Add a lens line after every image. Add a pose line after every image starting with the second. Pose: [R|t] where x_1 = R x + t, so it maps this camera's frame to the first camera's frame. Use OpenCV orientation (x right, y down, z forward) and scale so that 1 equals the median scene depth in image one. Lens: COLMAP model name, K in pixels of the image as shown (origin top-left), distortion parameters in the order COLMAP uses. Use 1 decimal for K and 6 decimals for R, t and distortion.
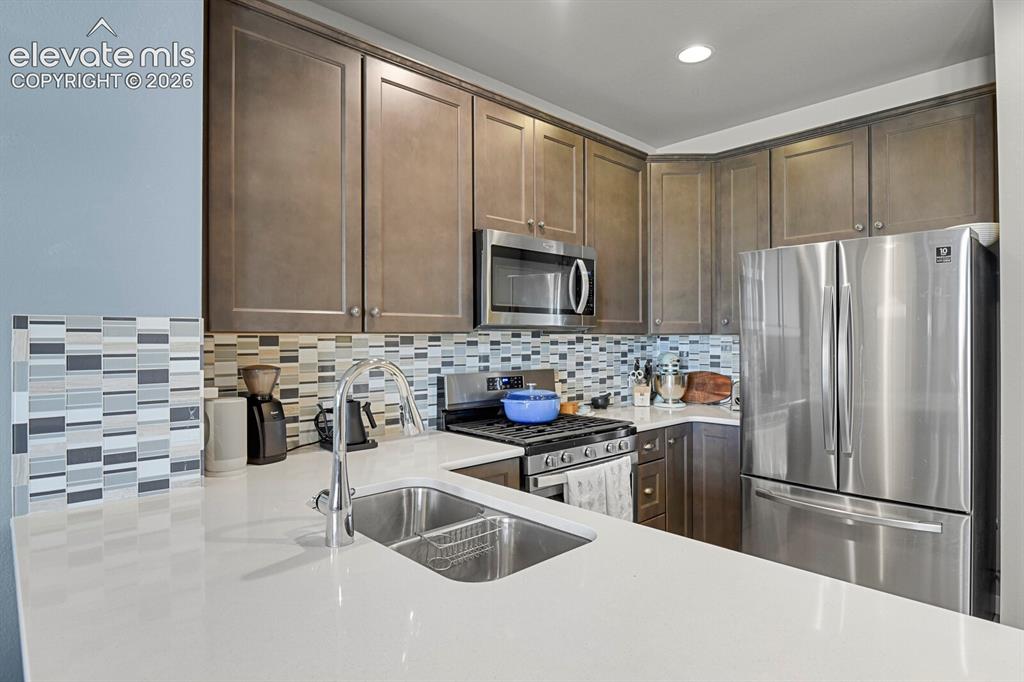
lens RADIAL K [[549.9, 0, 515.1], [0, 549.9, 338.2], [0, 0, 1]] dist [-0.018225, -0.001223]
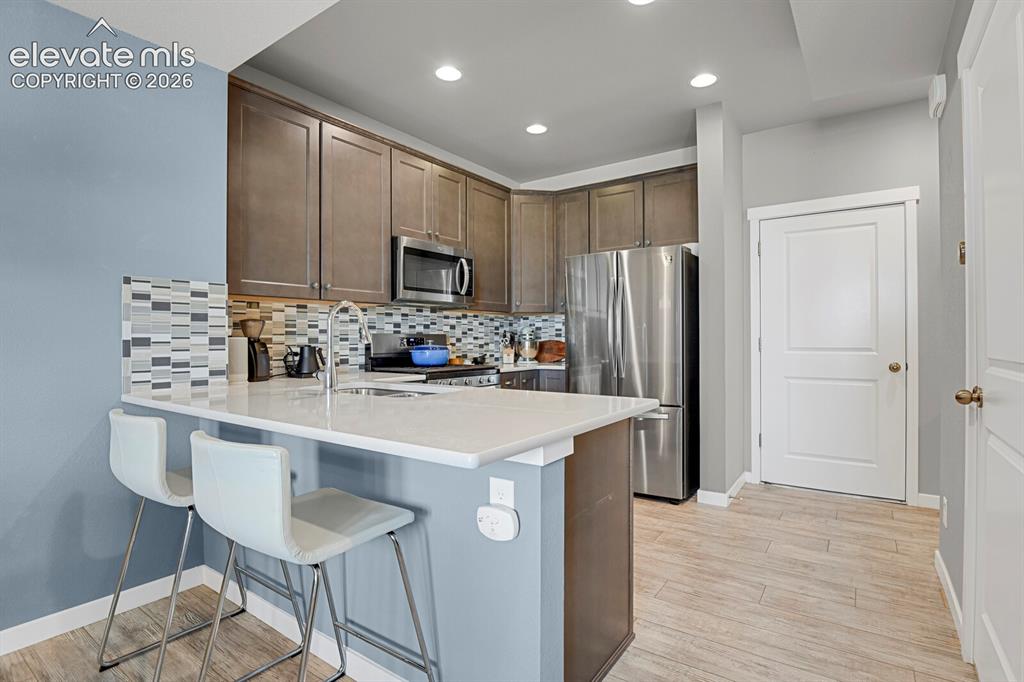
lens RADIAL K [[499.3, 0, 518.9], [0, 499.3, 337.9], [0, 0, 1]] dist [-0.029352, -0.000130]
pose [[0.979121, -0.002052, 0.203270, -0.010115], [0.002296, 0.999997, -0.000965, 0.079568], [-0.203267, 0.001412, 0.979122, -0.387153]]
